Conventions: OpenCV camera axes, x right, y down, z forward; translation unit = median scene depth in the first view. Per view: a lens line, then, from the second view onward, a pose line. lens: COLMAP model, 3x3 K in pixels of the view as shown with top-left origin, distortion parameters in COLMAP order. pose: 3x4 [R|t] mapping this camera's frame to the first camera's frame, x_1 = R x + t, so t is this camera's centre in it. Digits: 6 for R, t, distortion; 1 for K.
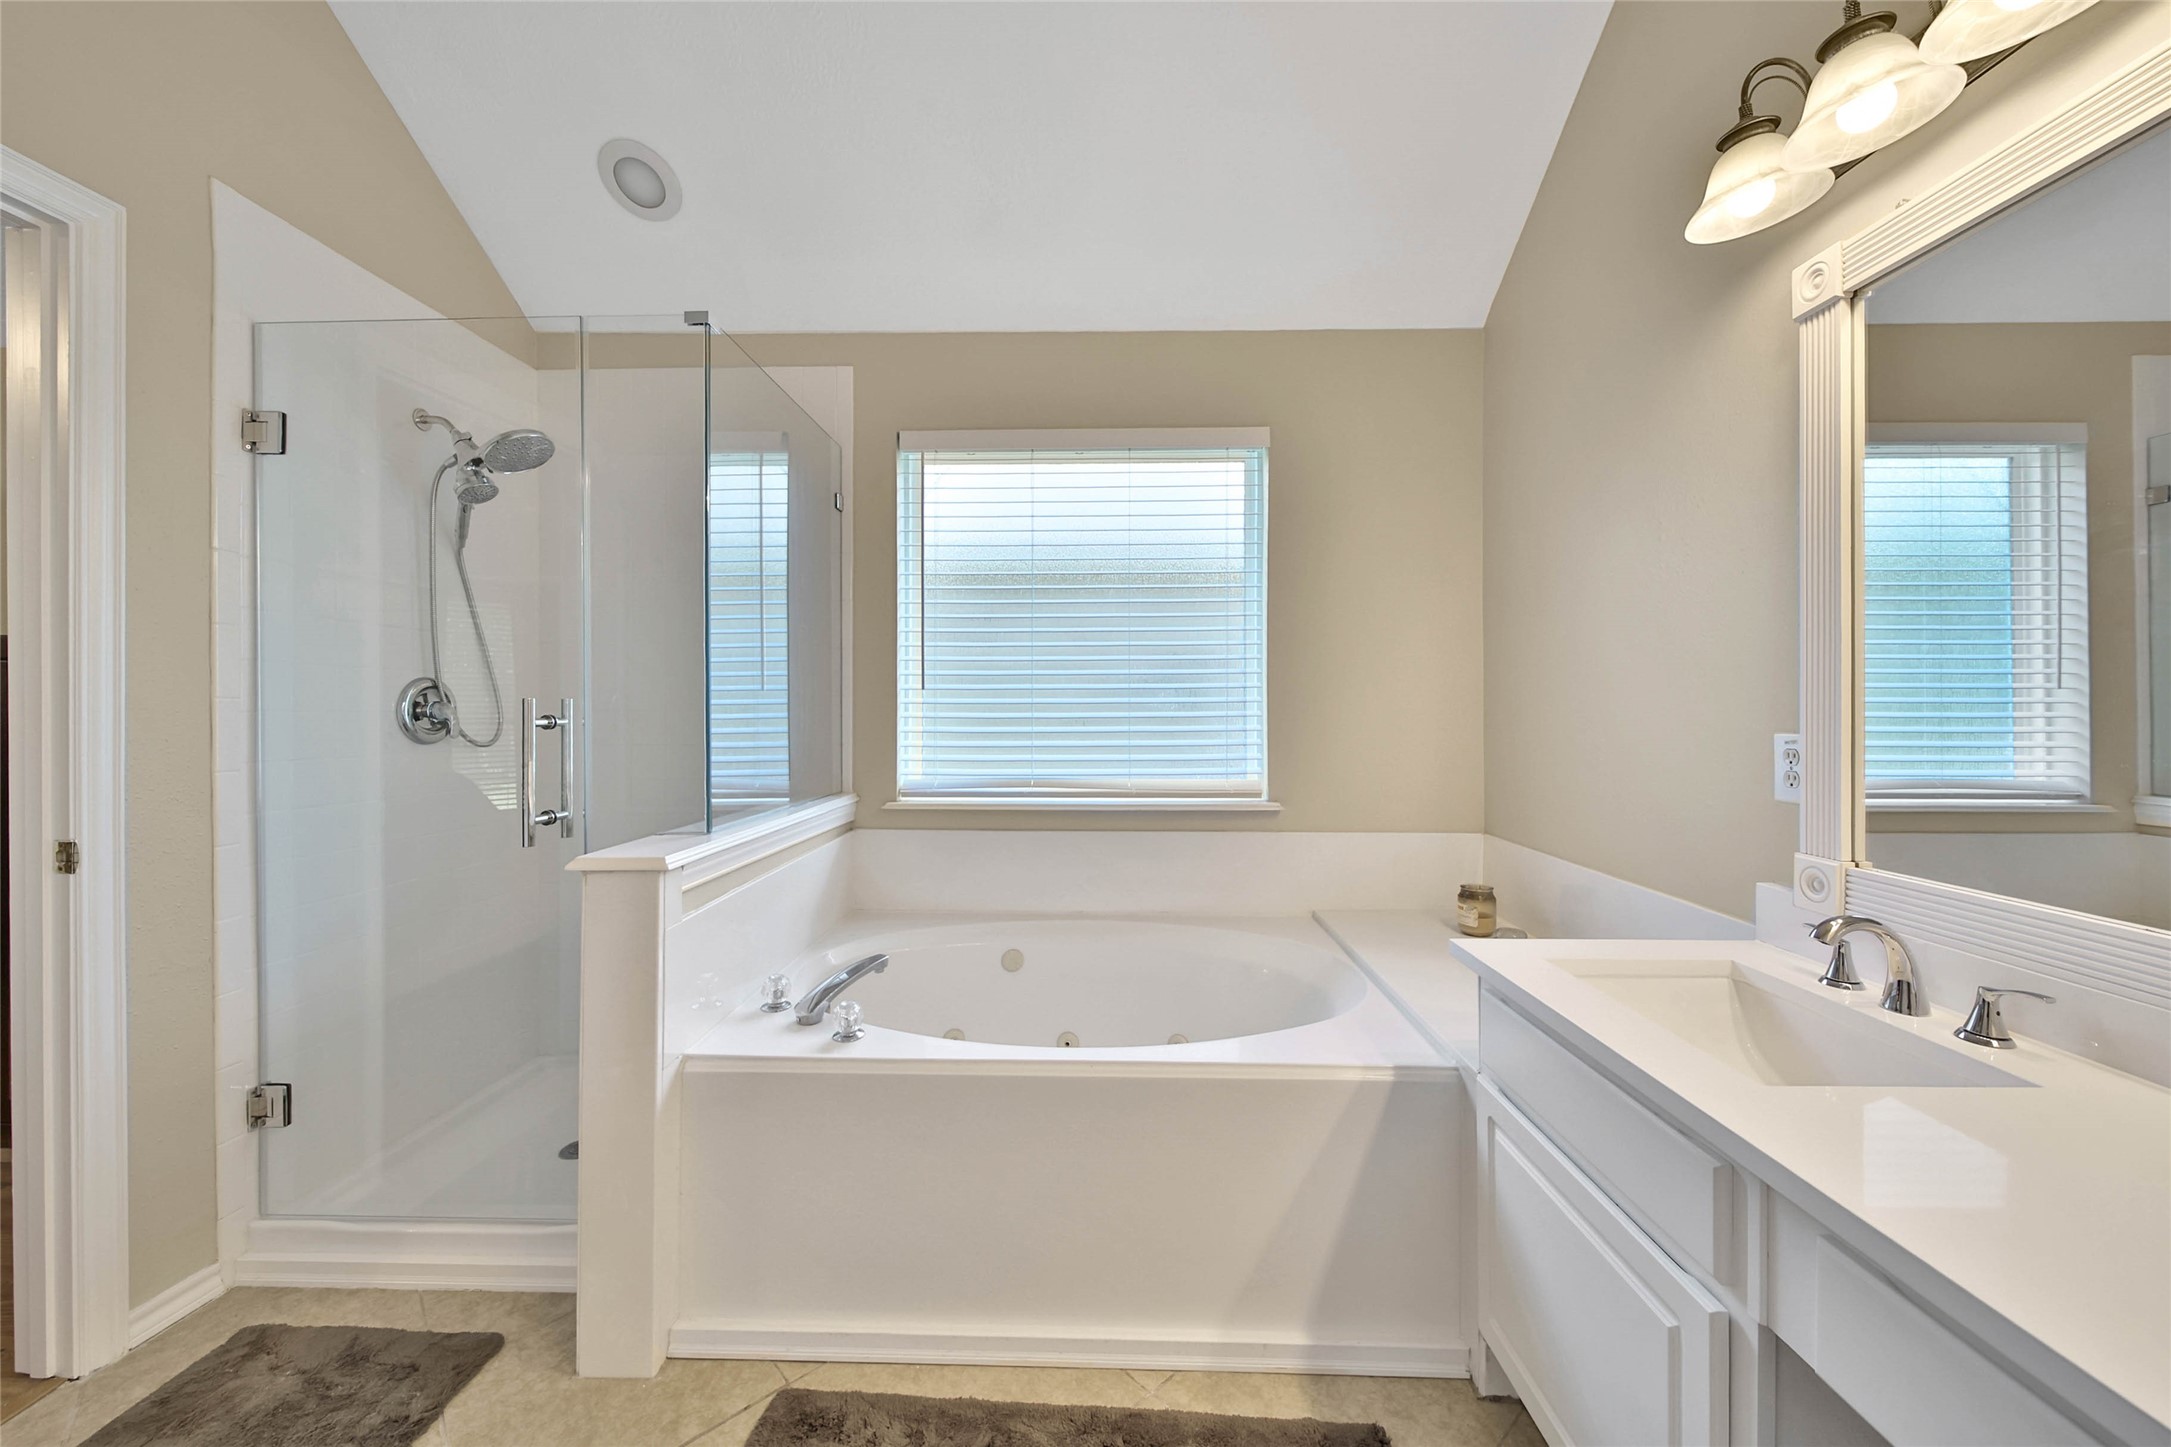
lens RADIAL K [[798.4, 0, 1089.3], [0, 798.4, 725.5], [0, 0, 1]] dist [-0.001493, -0.000273]
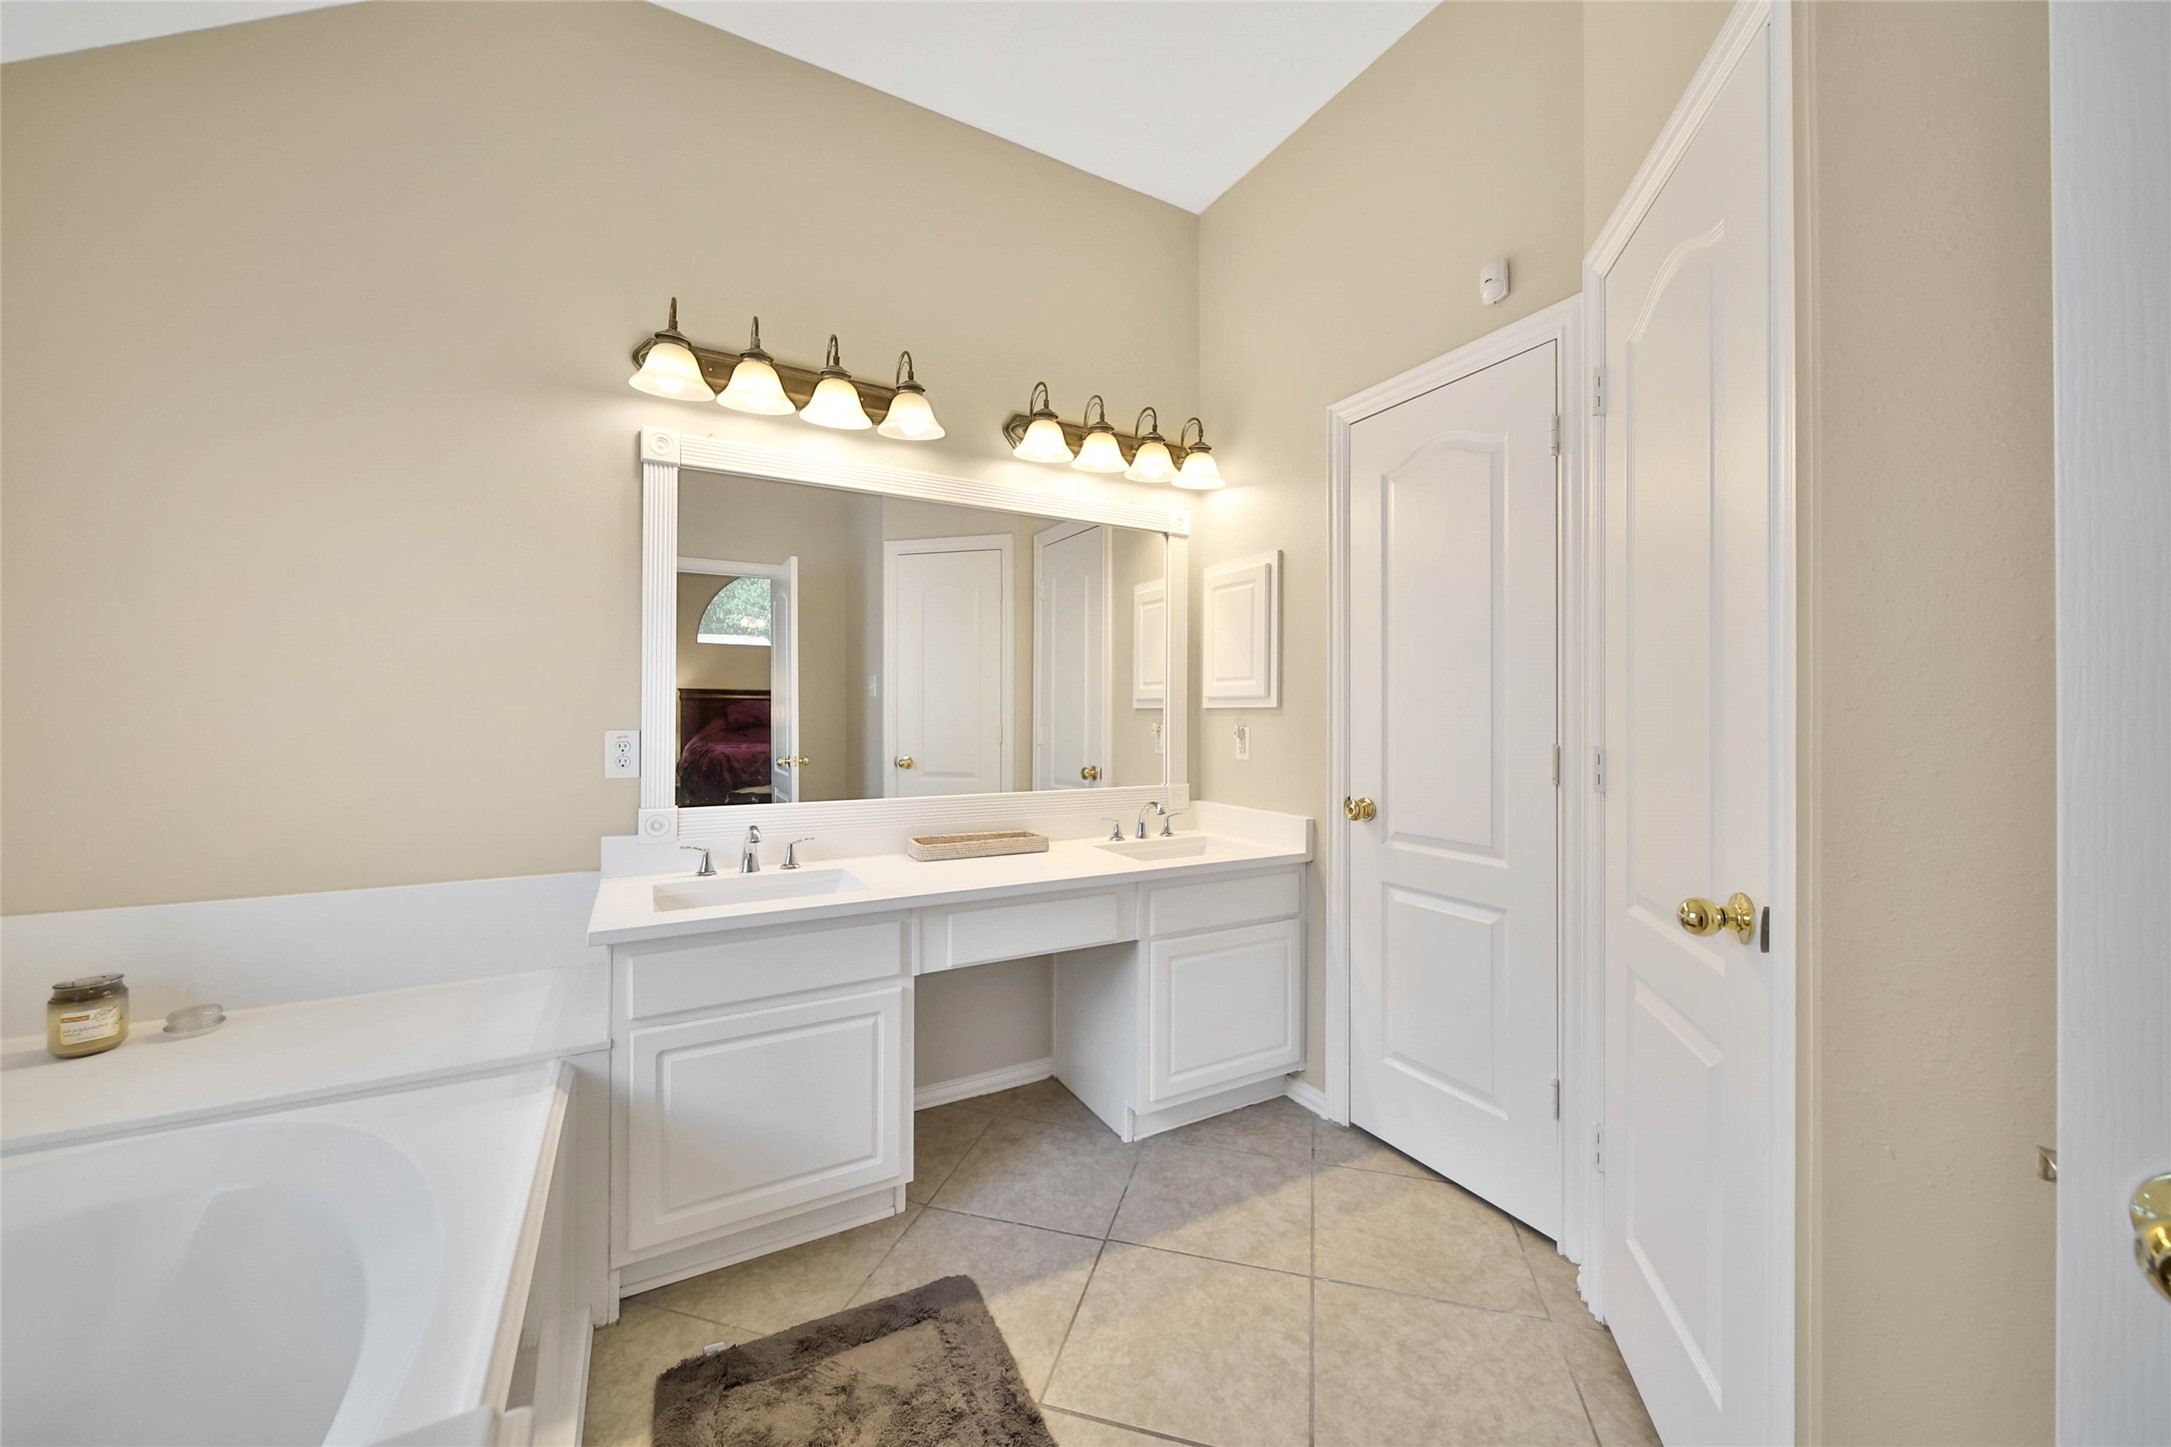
lens RADIAL K [[798.4, 0, 1089.3], [0, 798.4, 725.5], [0, 0, 1]] dist [-0.001493, -0.000273]
pose [[-0.520485, 0.001647, 0.853869, -0.837812], [0.017625, 0.999806, 0.008815, 0.001996], [-0.853689, 0.019638, -0.520413, 1.023528]]
